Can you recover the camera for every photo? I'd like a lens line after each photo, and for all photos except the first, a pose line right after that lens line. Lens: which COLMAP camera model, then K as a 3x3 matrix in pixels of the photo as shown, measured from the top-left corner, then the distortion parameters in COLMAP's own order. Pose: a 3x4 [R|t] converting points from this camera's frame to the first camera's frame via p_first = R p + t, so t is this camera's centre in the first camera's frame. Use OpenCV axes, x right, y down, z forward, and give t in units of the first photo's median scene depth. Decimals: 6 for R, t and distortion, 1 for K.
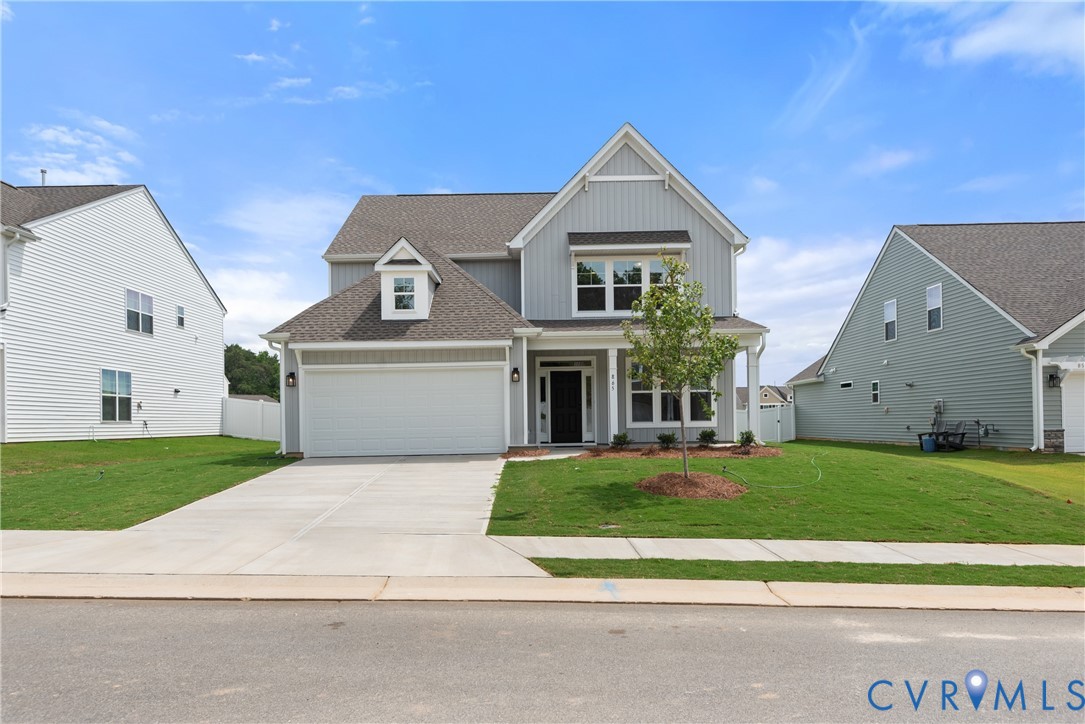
lens RADIAL K [[723.3, 0, 536.5], [0, 723.3, 421.6], [0, 0, 1]] dist [0.002716, -0.001292]
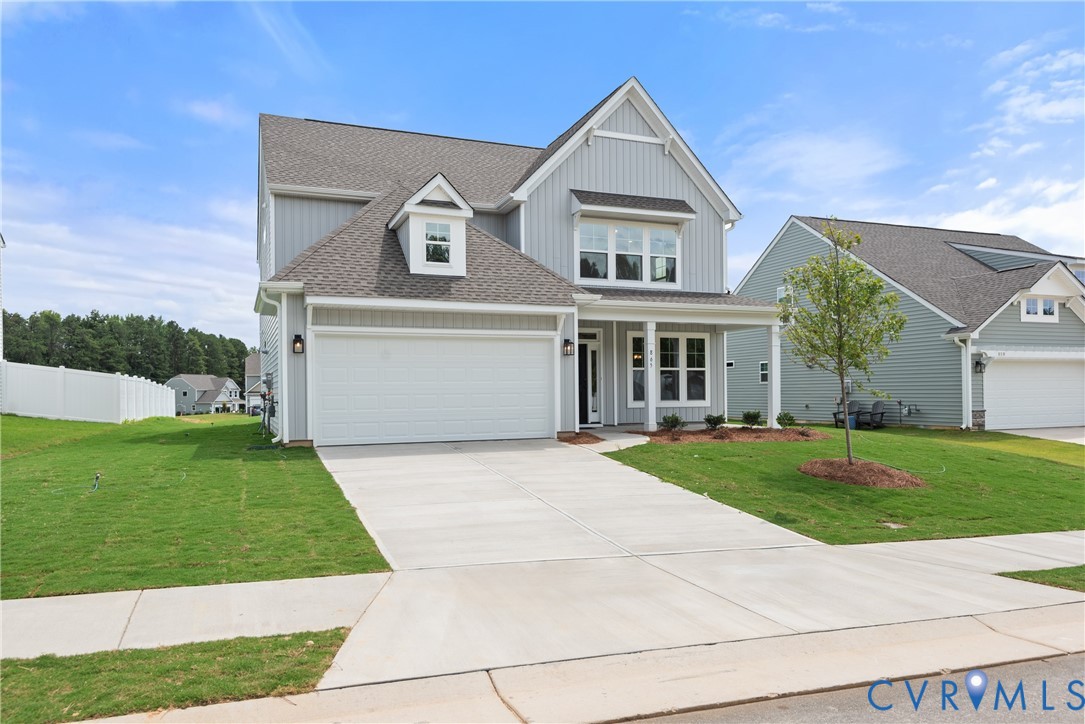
lens RADIAL K [[747.5, 0, 539.4], [0, 747.5, 394.3], [0, 0, 1]] dist [0.027246, 0.000412]
pose [[0.929200, 0.008224, 0.369486, -0.338169], [-0.008042, 0.999966, -0.002032, -0.005231], [-0.369490, -0.001083, 0.929234, 0.153982]]
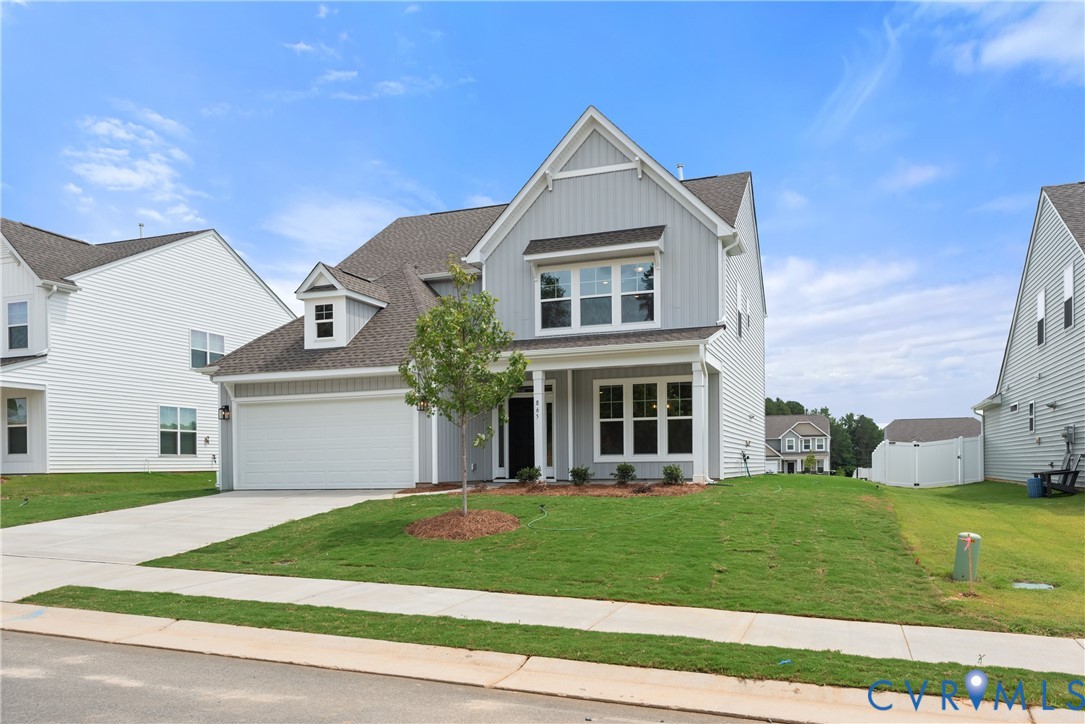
lens RADIAL K [[816.1, 0, 544.4], [0, 816.1, 472.3], [0, 0, 1]] dist [-0.001512, 0.000043]
pose [[0.940112, 0.007643, -0.340779, 0.405545], [-0.002114, 0.999860, 0.016591, 0.005050], [0.340858, -0.014877, 0.939997, 0.066465]]
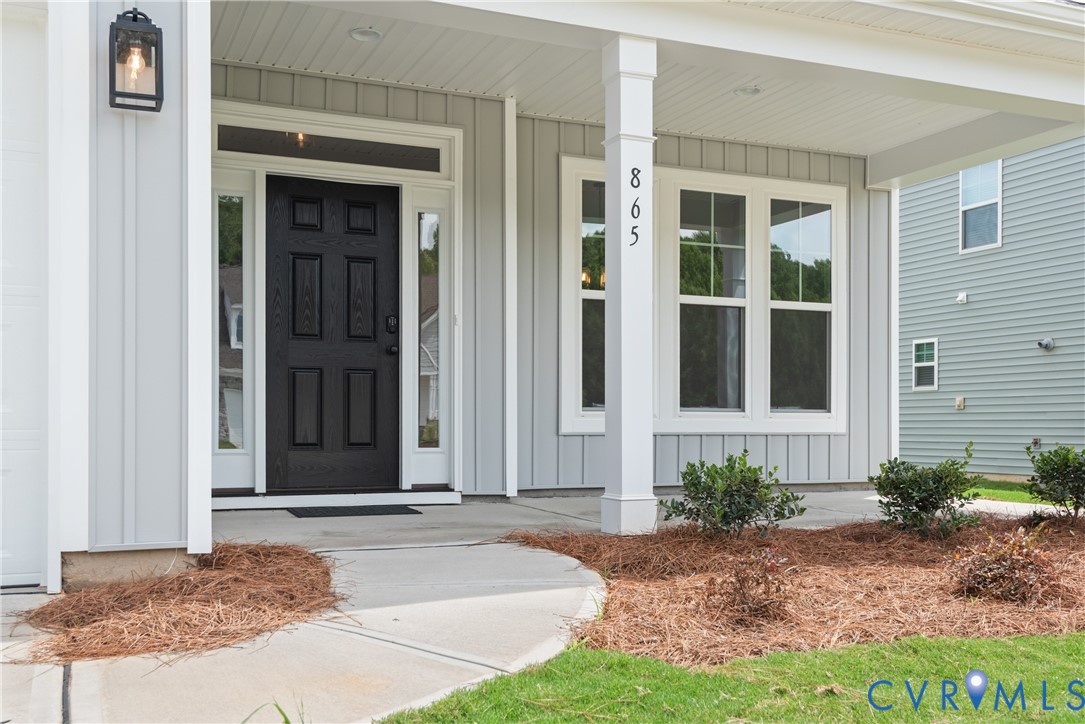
lens RADIAL K [[1088.2, 0, 543.2], [0, 1088.2, 437.1], [0, 0, 1]] dist [0.006833, 0.000997]
pose [[0.919196, 0.013602, 0.393565, -0.033780], [-0.016620, 0.999853, 0.004259, 0.009266], [-0.393449, -0.010456, 0.919287, 0.654688]]
